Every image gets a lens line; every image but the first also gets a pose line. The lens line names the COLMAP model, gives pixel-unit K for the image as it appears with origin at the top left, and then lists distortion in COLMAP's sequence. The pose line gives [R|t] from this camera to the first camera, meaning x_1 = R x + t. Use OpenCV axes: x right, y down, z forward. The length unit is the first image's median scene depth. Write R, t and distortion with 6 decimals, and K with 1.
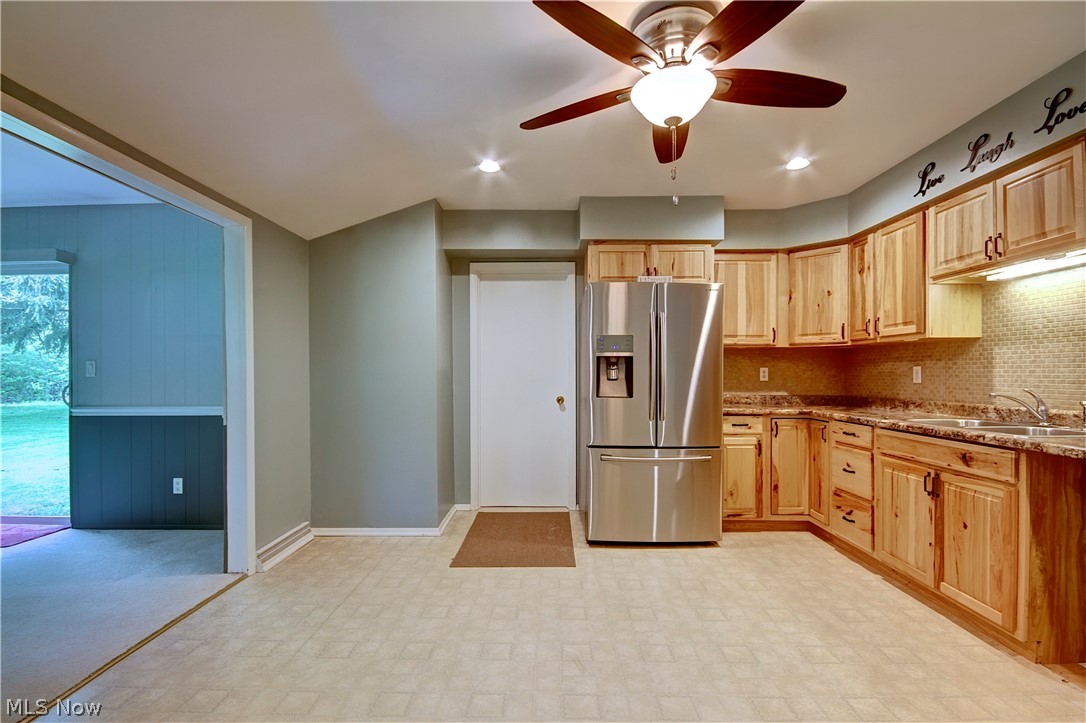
lens RADIAL K [[505.9, 0, 536.1], [0, 505.9, 373.3], [0, 0, 1]] dist [0.007512, -0.005532]
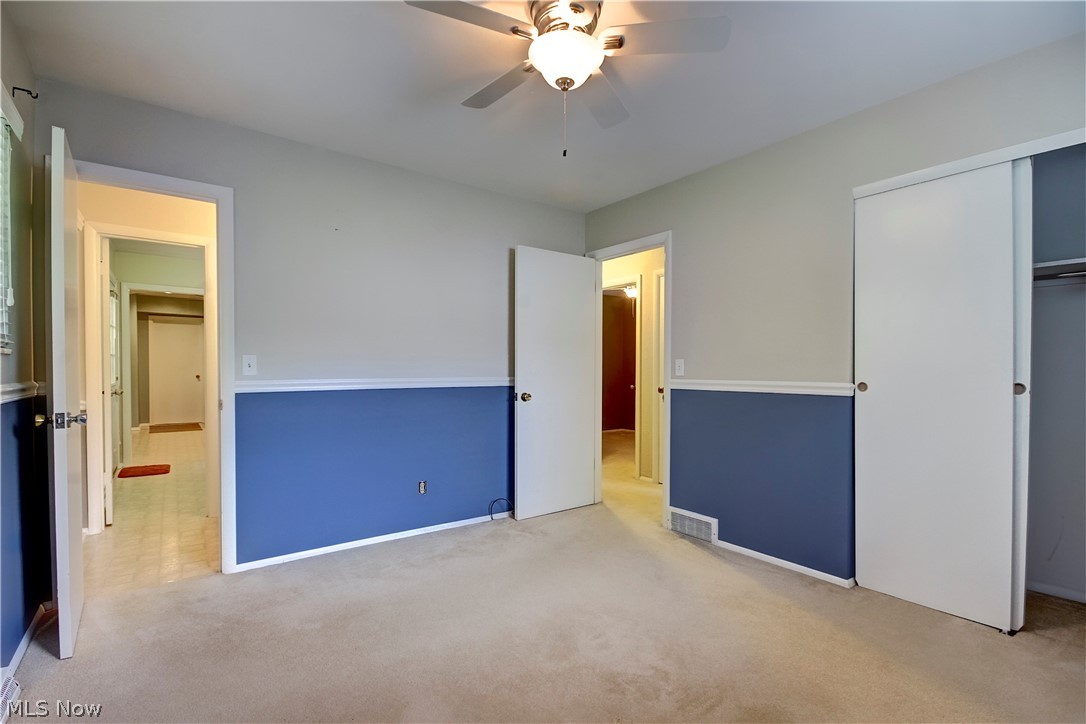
lens RADIAL K [[505.9, 0, 543.4], [0, 505.9, 365.7], [0, 0, 1]] dist [0.007512, -0.005532]
pose [[0.788521, 0.000001, 0.615008, -0.181707], [-0.006840, 0.999938, 0.008769, -0.038471], [-0.614970, -0.011121, 0.788472, -2.478640]]
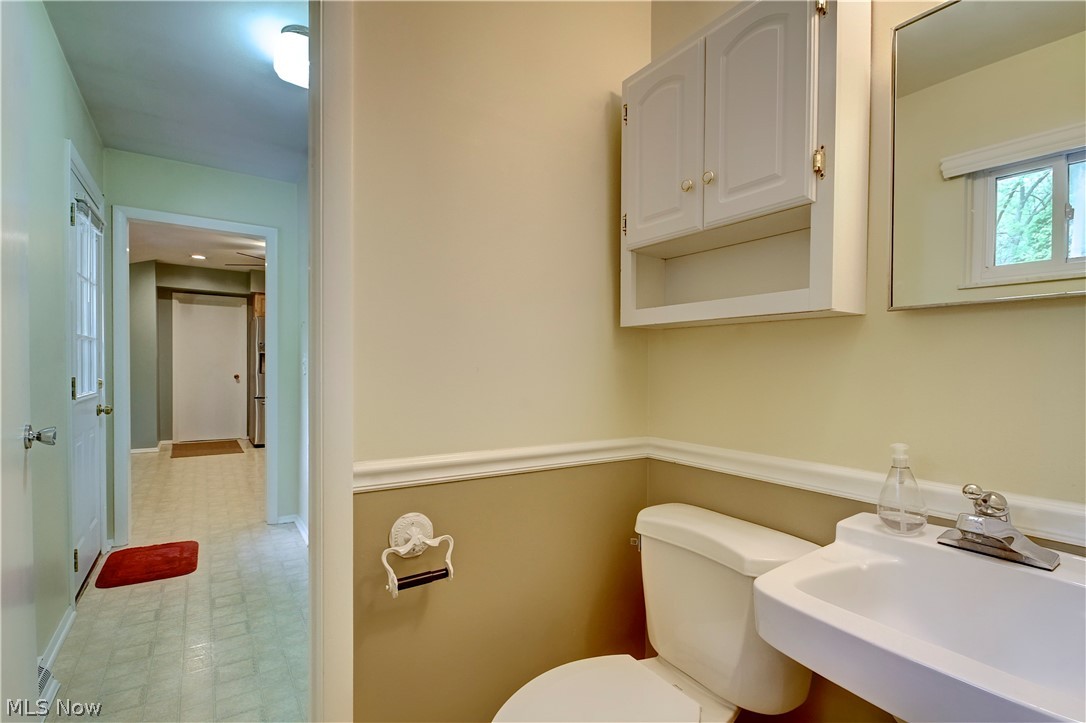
lens RADIAL K [[505.9, 0, 539.8], [0, 505.9, 367.1], [0, 0, 1]] dist [0.007512, -0.005532]
pose [[0.815795, 0.005602, 0.578314, -0.148716], [-0.015341, 0.999811, 0.011956, -0.022437], [-0.578137, -0.018626, 0.815727, -1.381124]]
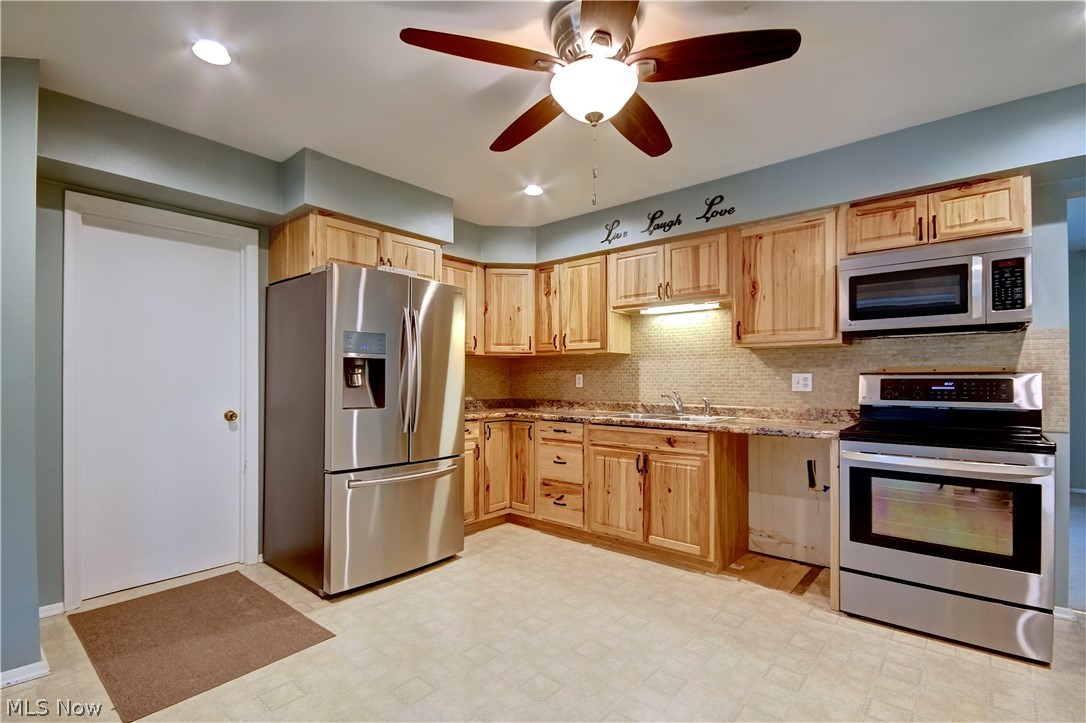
lens RADIAL K [[505.9, 0, 543.1], [0, 505.9, 374.9], [0, 0, 1]] dist [0.007512, -0.005532]
pose [[0.637437, 0.008843, 0.770452, -0.312104], [-0.002180, 0.999951, -0.009674, 0.000484], [-0.770500, 0.004487, 0.637424, 0.275223]]
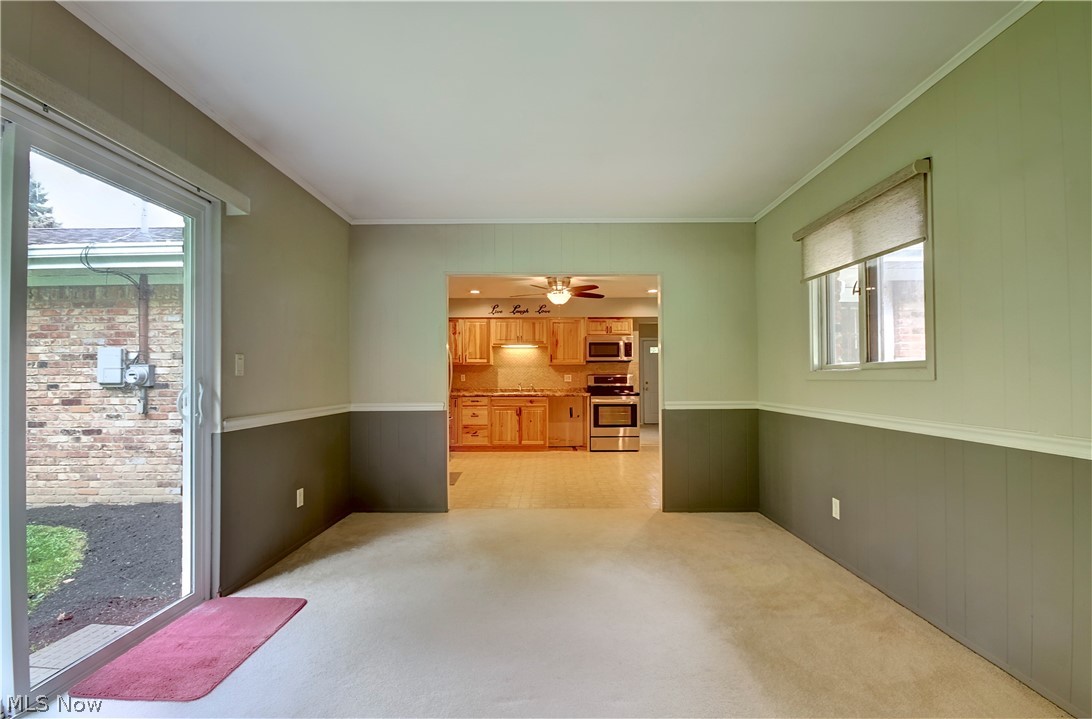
lens RADIAL K [[508.7, 0, 542.8], [0, 508.7, 363.5], [0, 0, 1]] dist [0.007512, -0.005532]
pose [[-0.005100, 0.032895, 0.999446, -1.882286], [0.000769, 0.999459, -0.032891, 0.015407], [-0.999987, 0.000600, -0.005122, 0.666975]]
